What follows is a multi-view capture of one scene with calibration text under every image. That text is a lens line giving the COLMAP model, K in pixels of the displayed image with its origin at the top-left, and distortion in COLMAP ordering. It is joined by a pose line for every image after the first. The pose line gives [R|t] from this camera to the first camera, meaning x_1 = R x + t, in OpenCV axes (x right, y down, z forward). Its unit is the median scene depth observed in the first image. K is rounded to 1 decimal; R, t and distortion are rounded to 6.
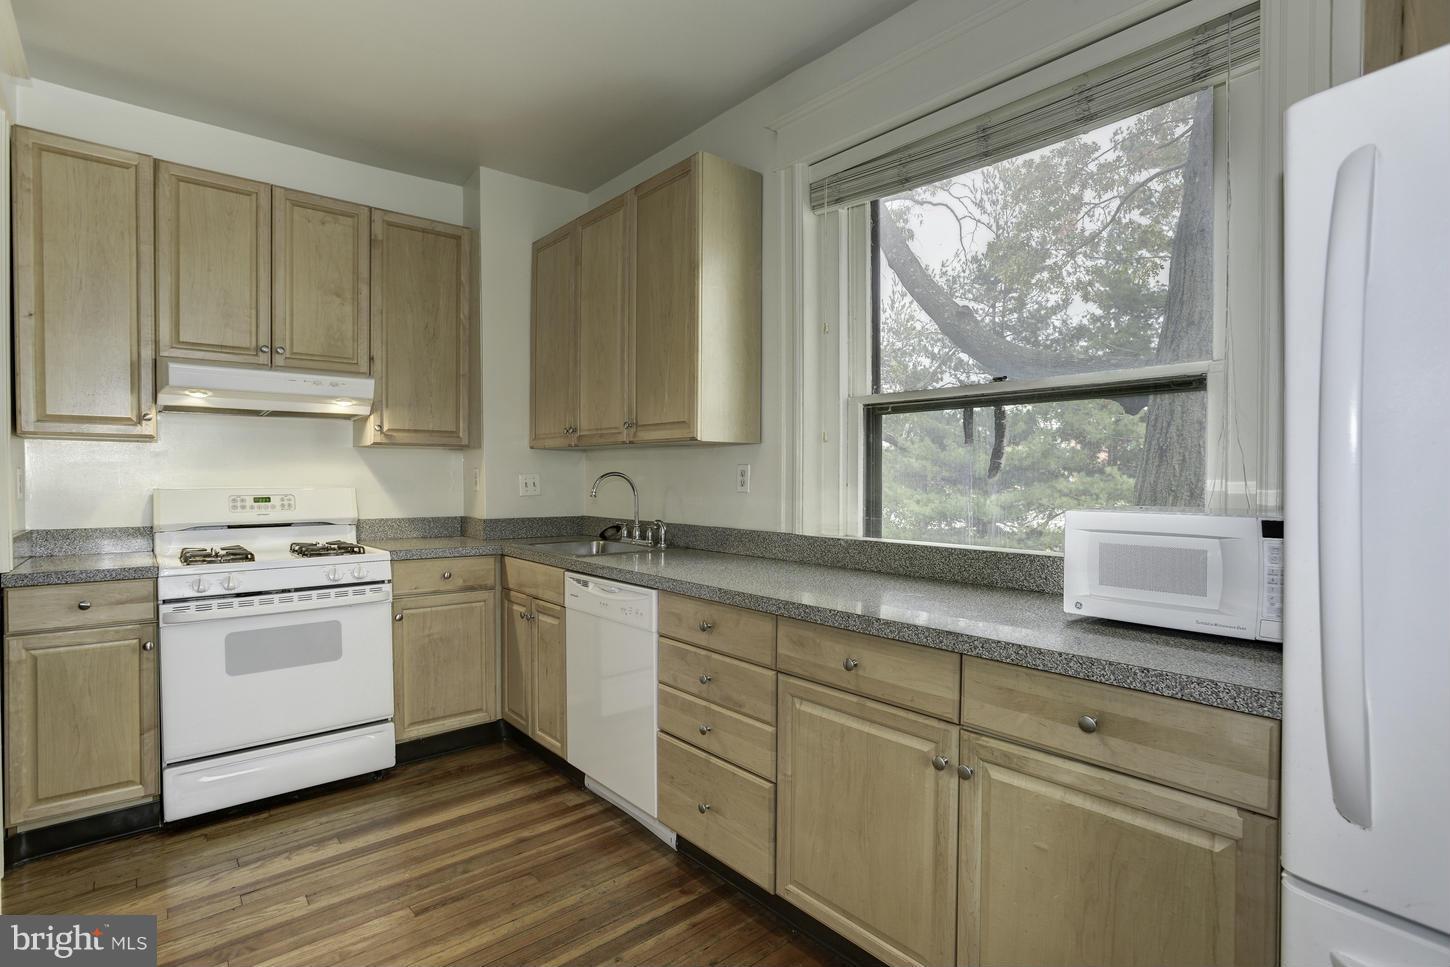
lens RADIAL K [[700.6, 0, 707.4], [0, 700.6, 486.3], [0, 0, 1]] dist [-0.056841, 0.021636]
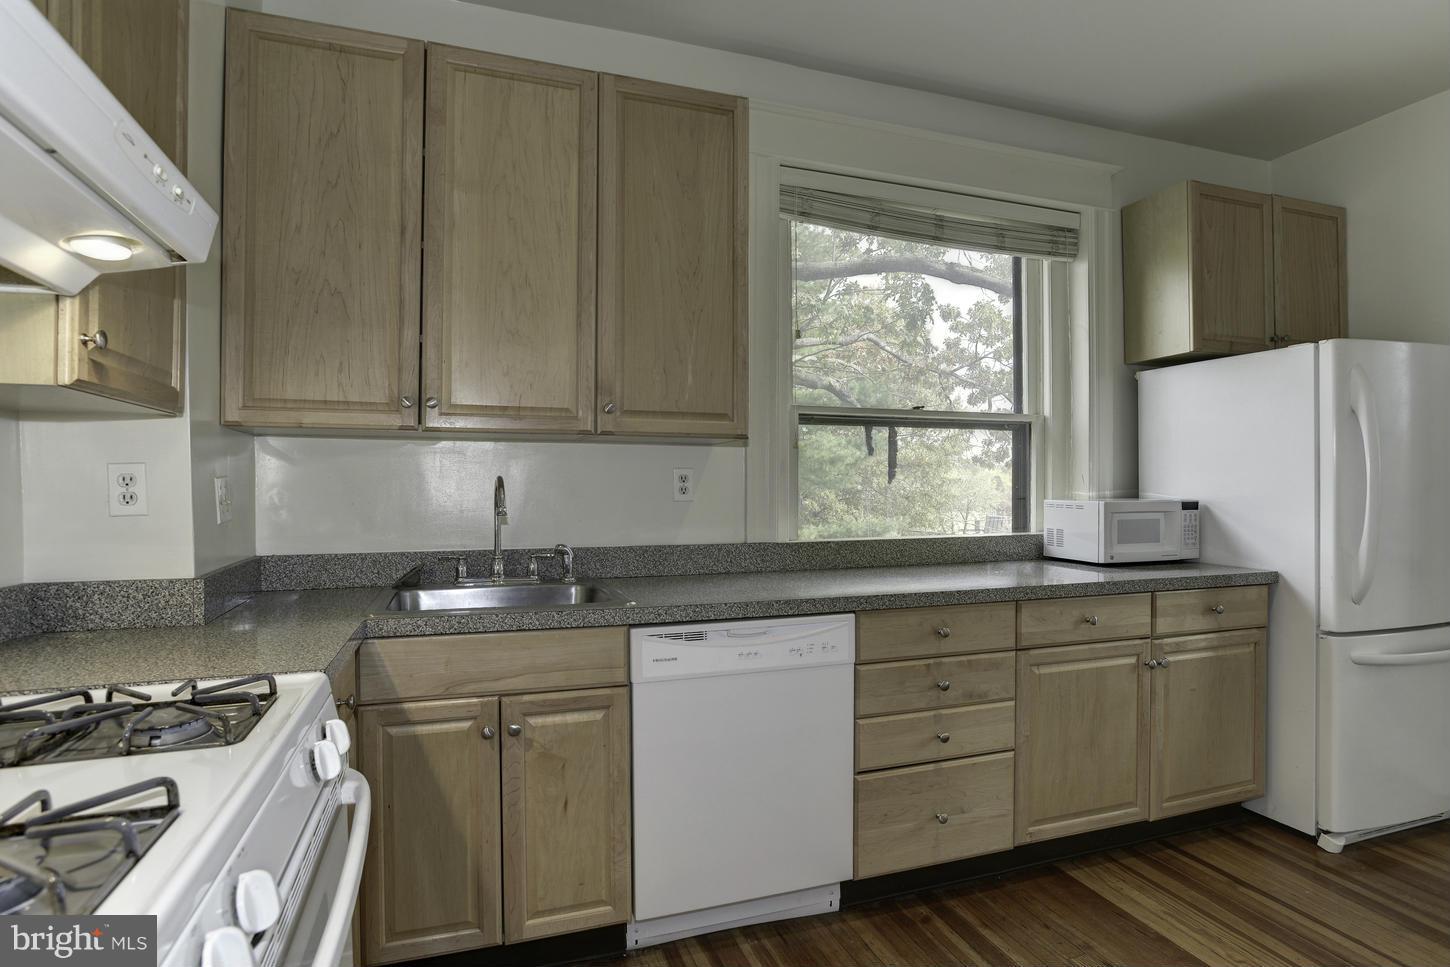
lens RADIAL K [[724.7, 0, 725.0], [0, 724.7, 483.5], [0, 0, 1]] dist [-0.060507, 0.021916]
pose [[0.371849, 0.001445, 0.928292, -0.777537], [0.013610, 0.999883, -0.007008, -0.005960], [-0.928194, 0.015240, 0.371786, 0.662922]]
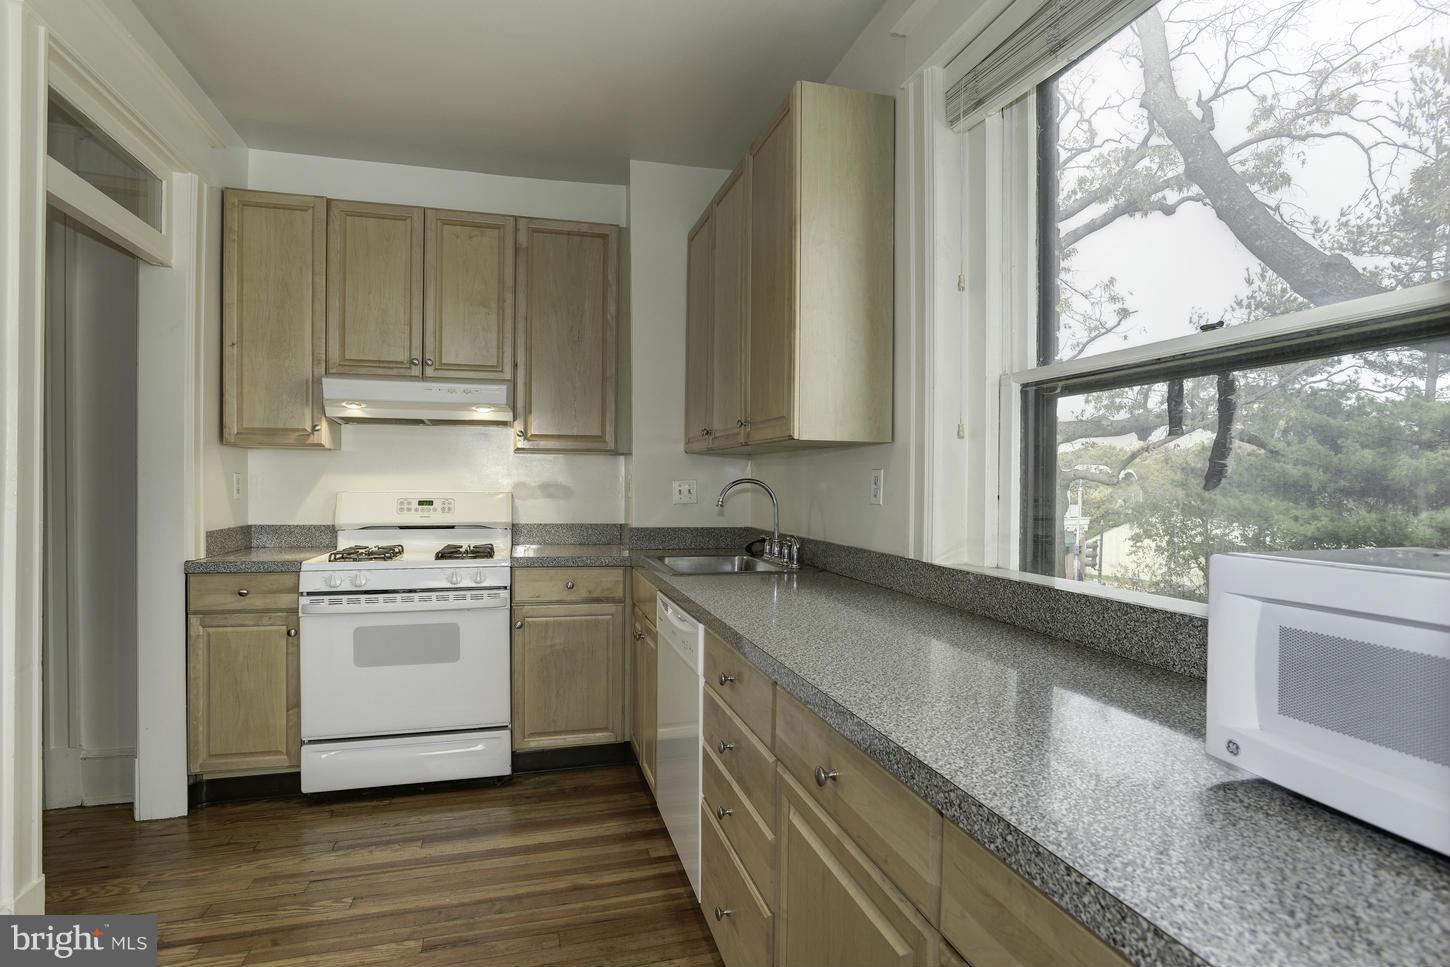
lens RADIAL K [[700.6, 0, 707.4], [0, 700.6, 486.3], [0, 0, 1]] dist [-0.056841, 0.021636]
pose [[0.906004, 0.007862, -0.423196, 0.223029], [-0.012147, 0.999899, -0.007430, -0.003984], [0.423095, 0.011872, 0.906008, 0.218863]]
